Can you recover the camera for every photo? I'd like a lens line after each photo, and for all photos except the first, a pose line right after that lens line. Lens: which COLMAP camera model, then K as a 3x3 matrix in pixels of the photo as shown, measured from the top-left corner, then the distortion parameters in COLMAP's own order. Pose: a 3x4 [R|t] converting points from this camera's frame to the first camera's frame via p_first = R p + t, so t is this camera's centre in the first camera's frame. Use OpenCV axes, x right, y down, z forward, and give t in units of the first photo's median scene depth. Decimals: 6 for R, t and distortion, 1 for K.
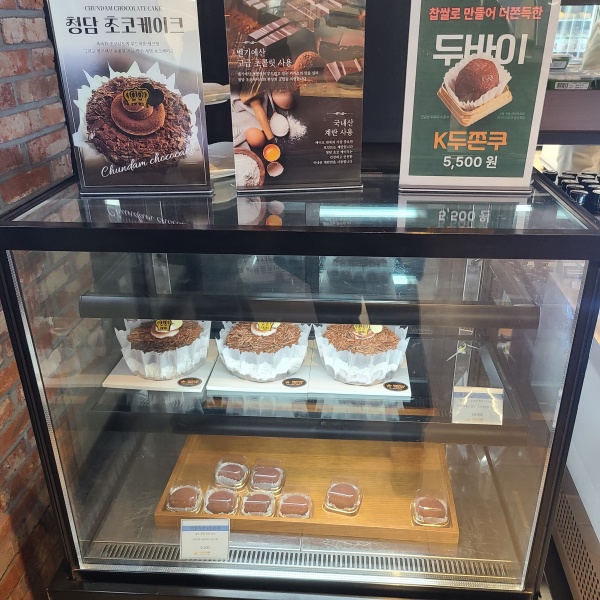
lens RADIAL K [[596.9, 0, 300.5], [0, 596.9, 299.1], [0, 0, 1]] dist [0.020363, 0.000000]
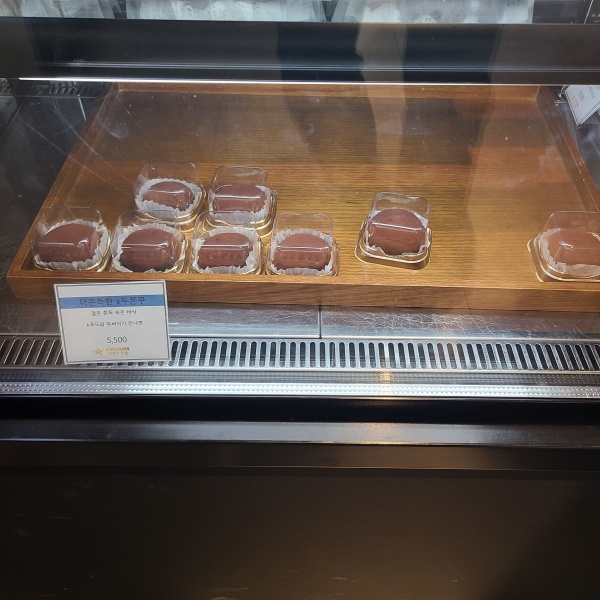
lens RADIAL K [[596.9, 0, 300.2], [0, 596.9, 300.2], [0, 0, 1]] dist [0.020363, 0.000000]
pose [[0.997073, -0.032894, 0.069014, -0.045681], [0.005326, 0.930396, 0.366518, 0.202076], [-0.076267, -0.365077, 0.927848, 0.530746]]
